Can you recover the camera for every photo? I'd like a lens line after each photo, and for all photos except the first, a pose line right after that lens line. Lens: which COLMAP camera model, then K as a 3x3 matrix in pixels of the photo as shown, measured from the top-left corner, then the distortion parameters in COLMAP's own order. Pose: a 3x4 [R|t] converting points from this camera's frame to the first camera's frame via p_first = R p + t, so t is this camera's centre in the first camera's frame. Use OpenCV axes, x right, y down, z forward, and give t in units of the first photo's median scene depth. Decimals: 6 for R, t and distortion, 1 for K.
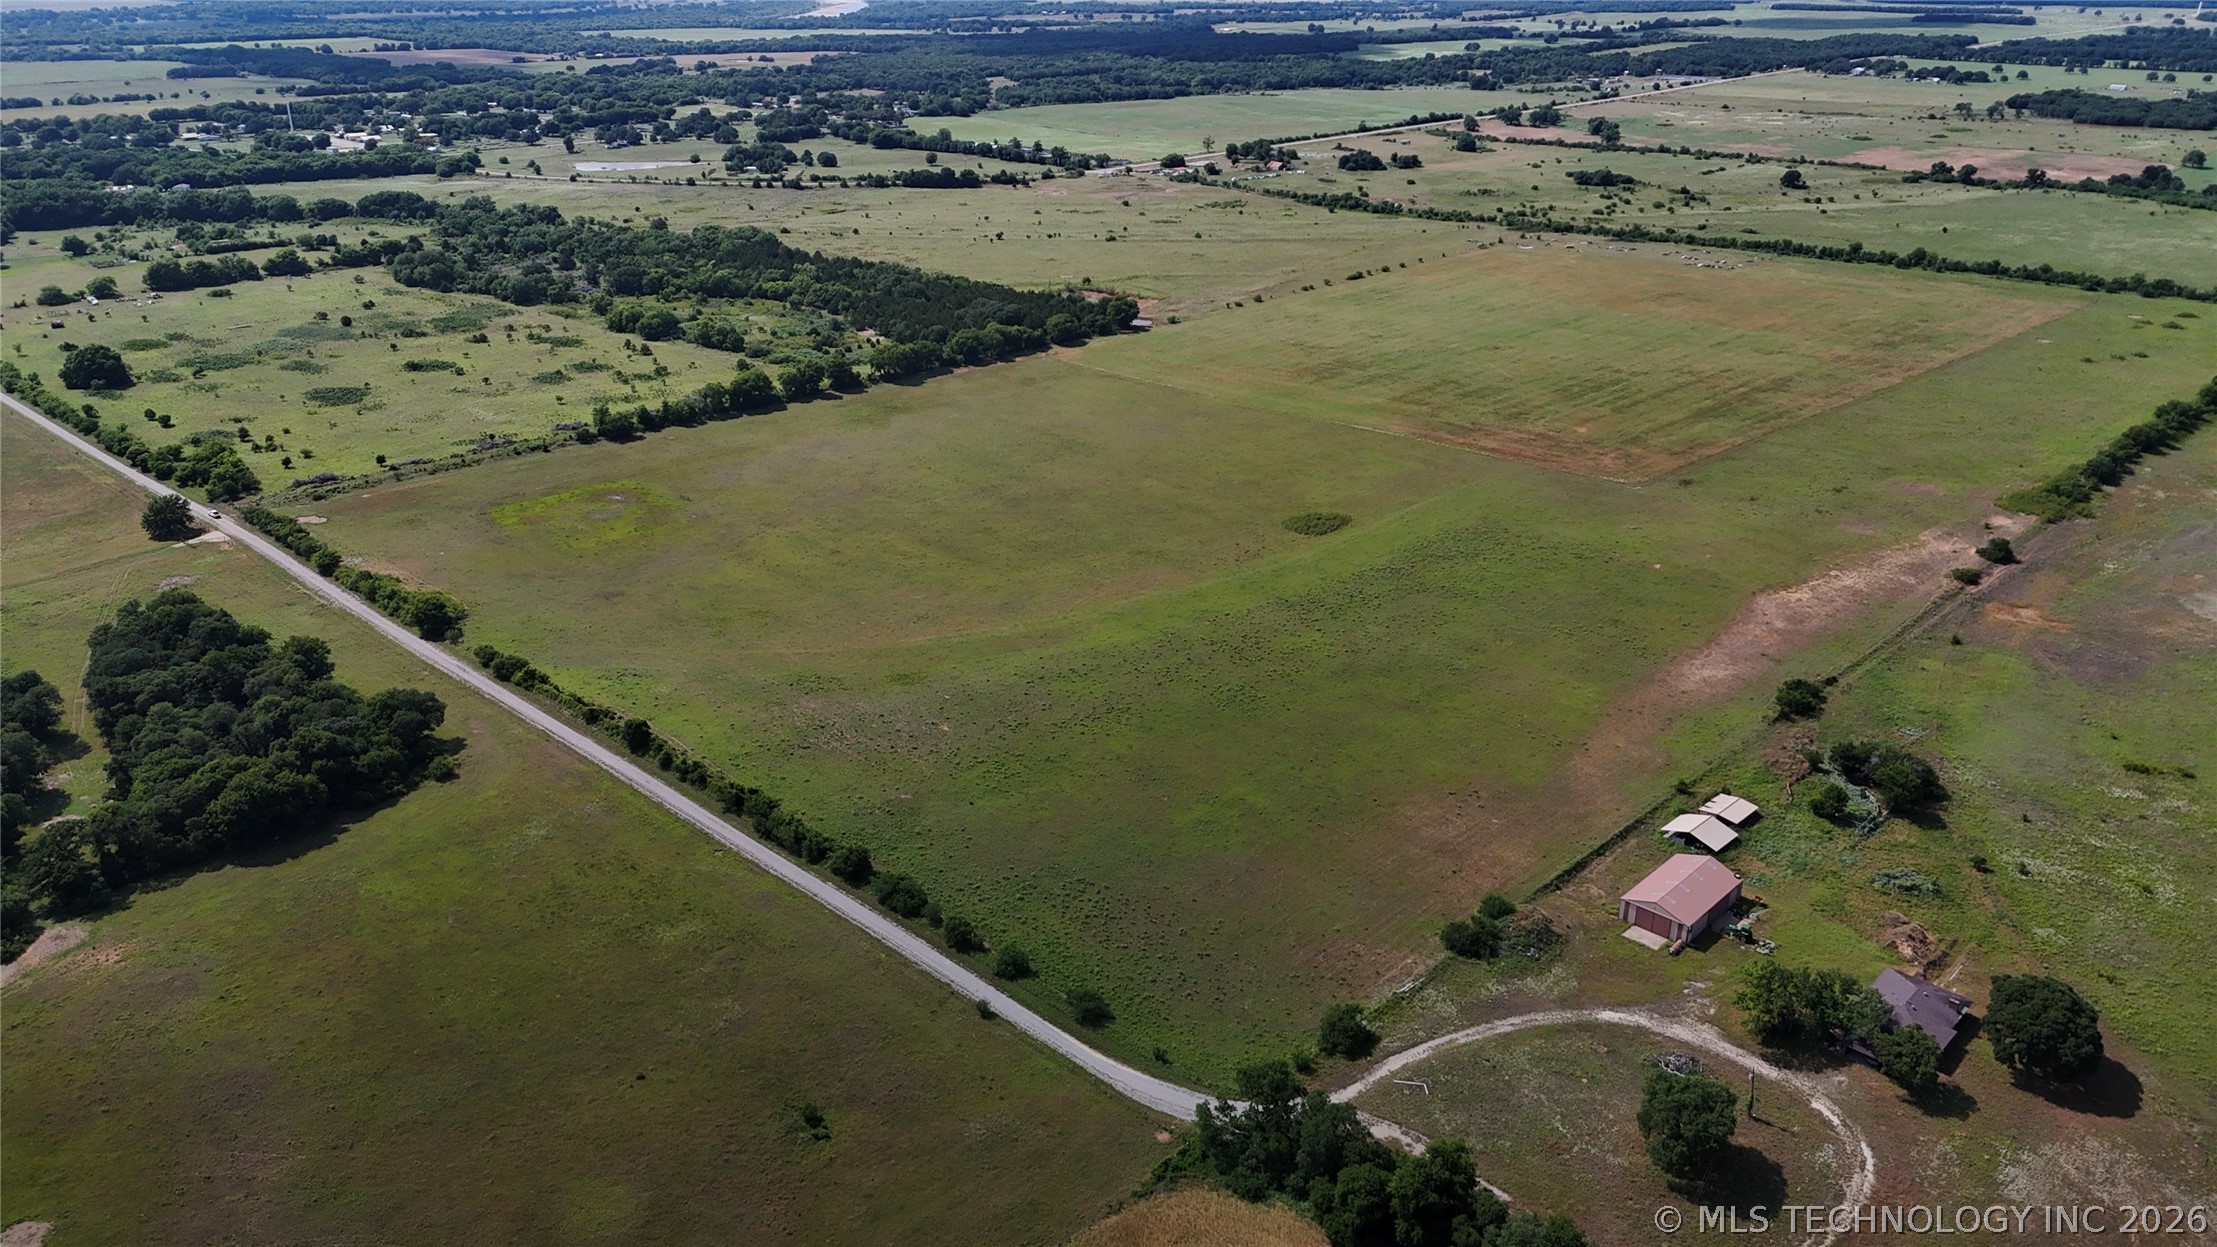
lens RADIAL K [[1621.4, 0, 1108.5], [0, 1621.4, 623.5], [0, 0, 1]] dist [0.076686, -0.075812]
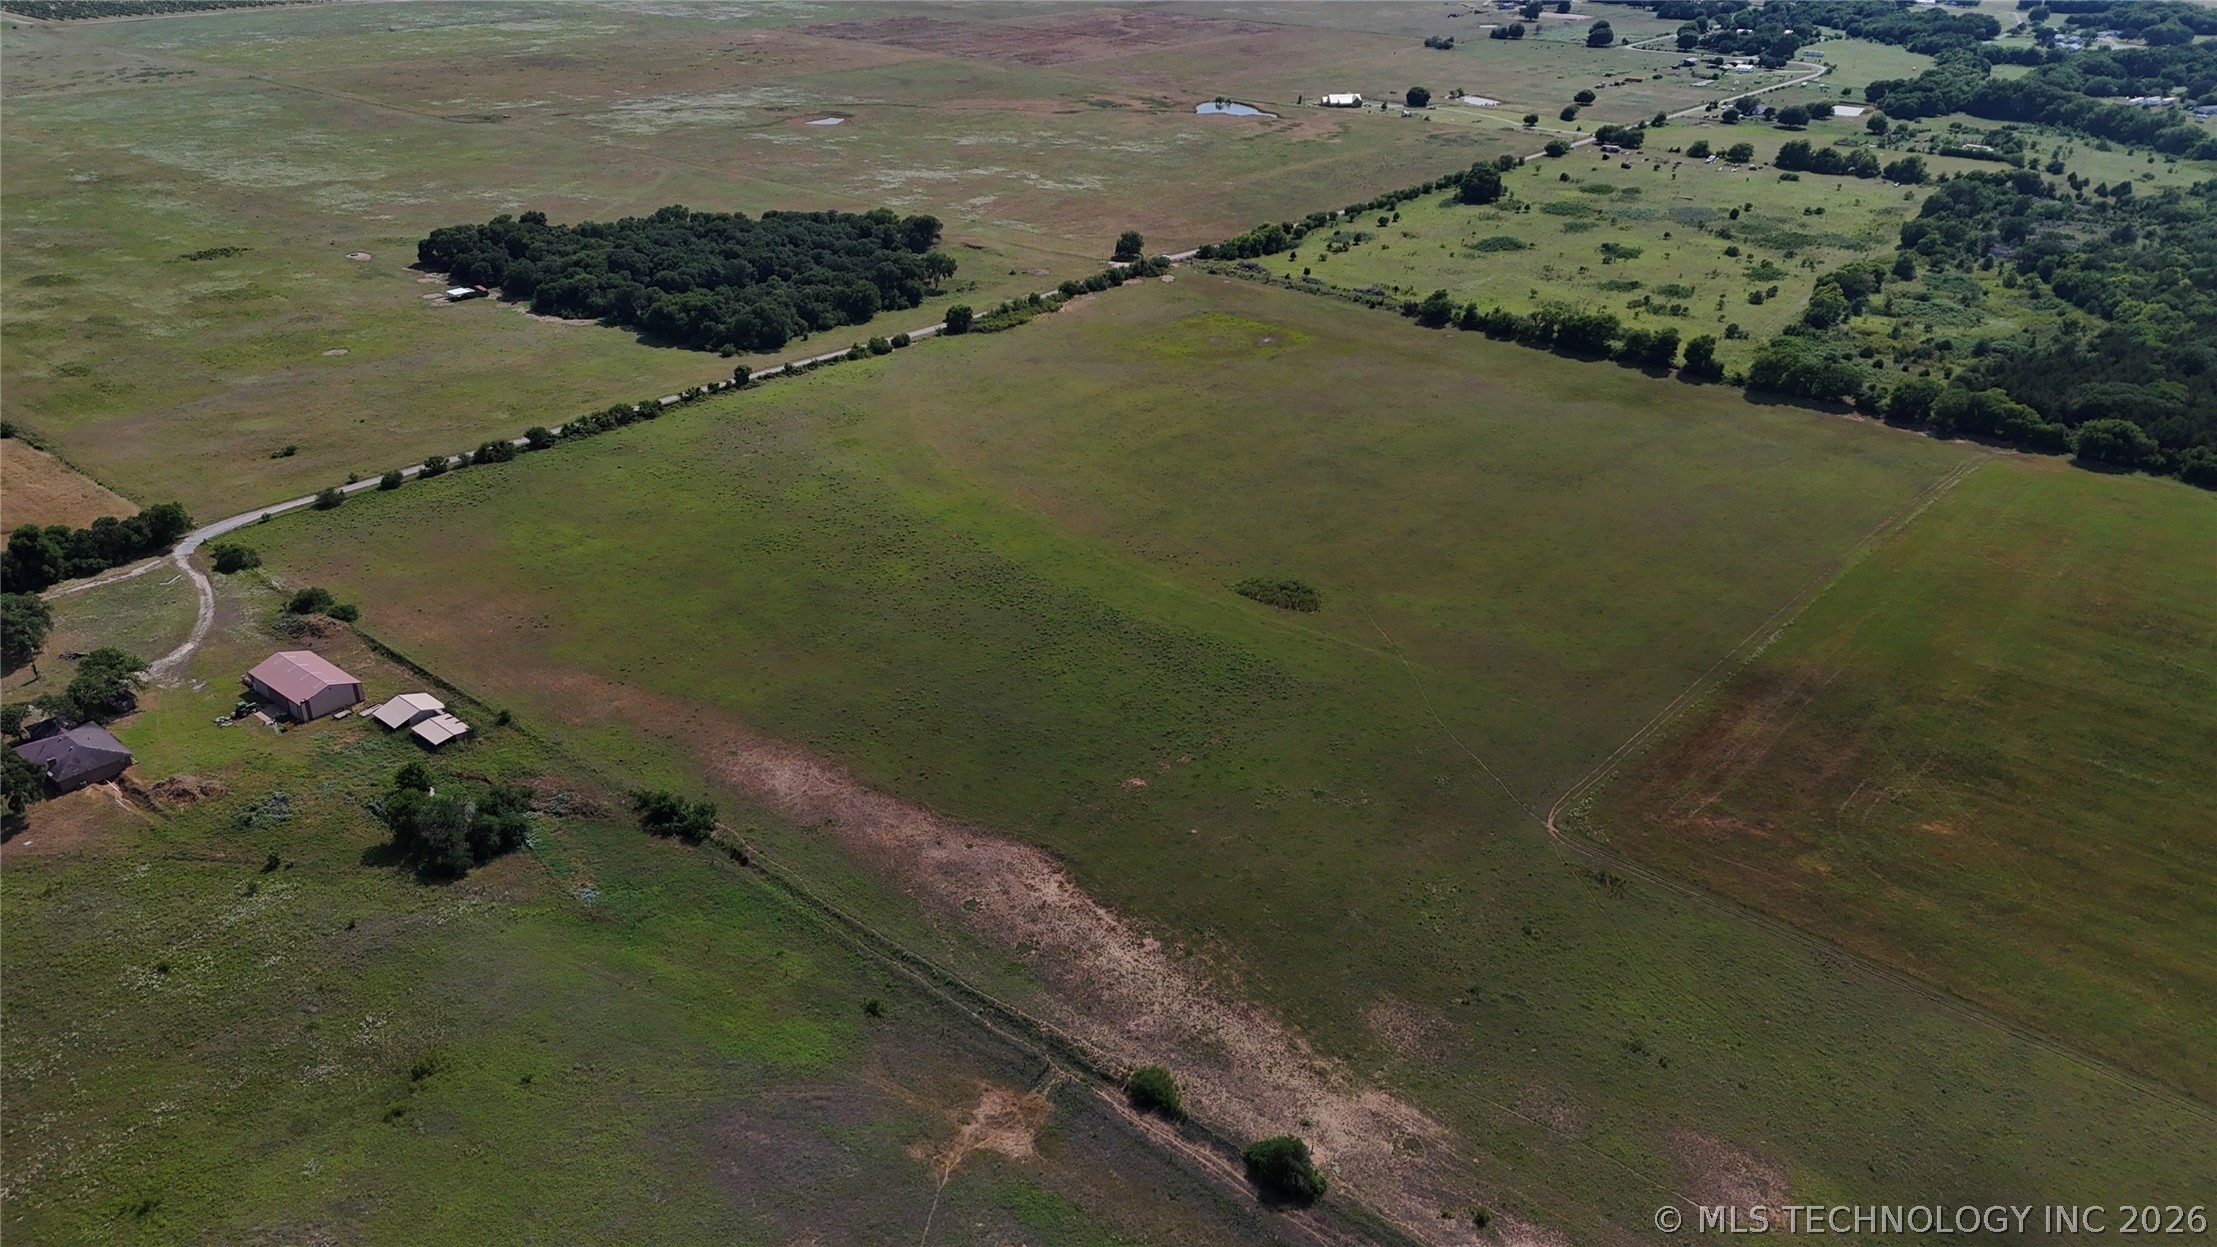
lens RADIAL K [[1621.4, 0, 1108.5], [0, 1621.4, 623.5], [0, 0, 1]] dist [0.076686, -0.075812]
pose [[0.066484, 0.439614, -0.895723, 0.868808], [-0.391022, 0.837383, 0.381958, -0.328964], [0.917977, 0.324853, 0.227571, 0.767412]]
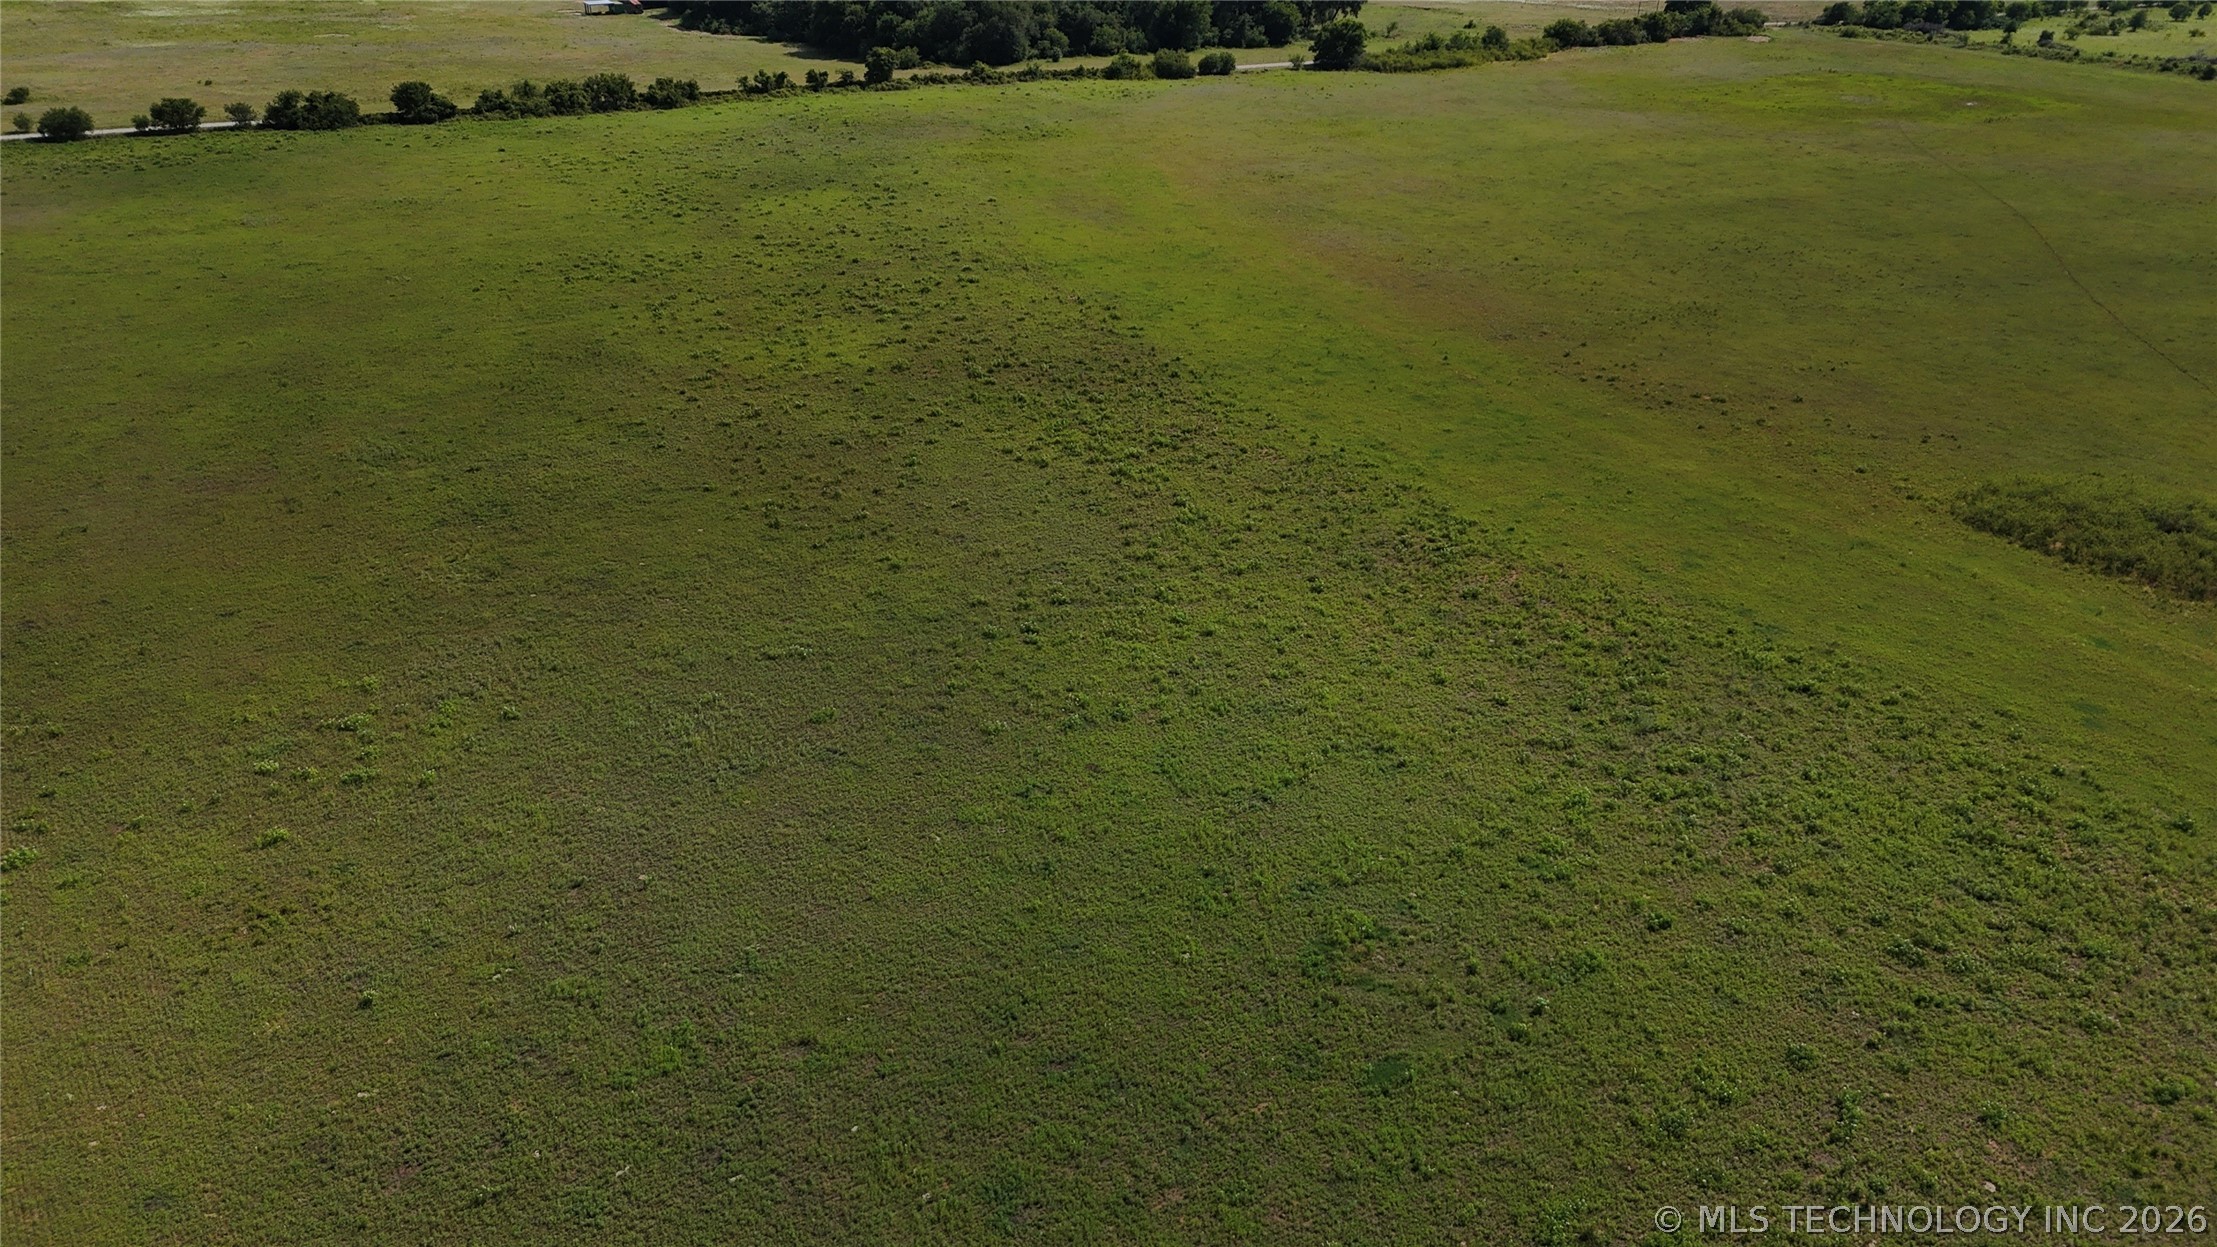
lens RADIAL K [[1624.9, 0, 1108.5], [0, 1624.9, 623.5], [0, 0, 1]] dist [0.071549, -0.062105]
pose [[-0.256531, 0.411725, -0.874456, 0.356678], [-0.379846, 0.788992, 0.482917, -0.106347], [0.888768, 0.456042, -0.046009, 0.925009]]
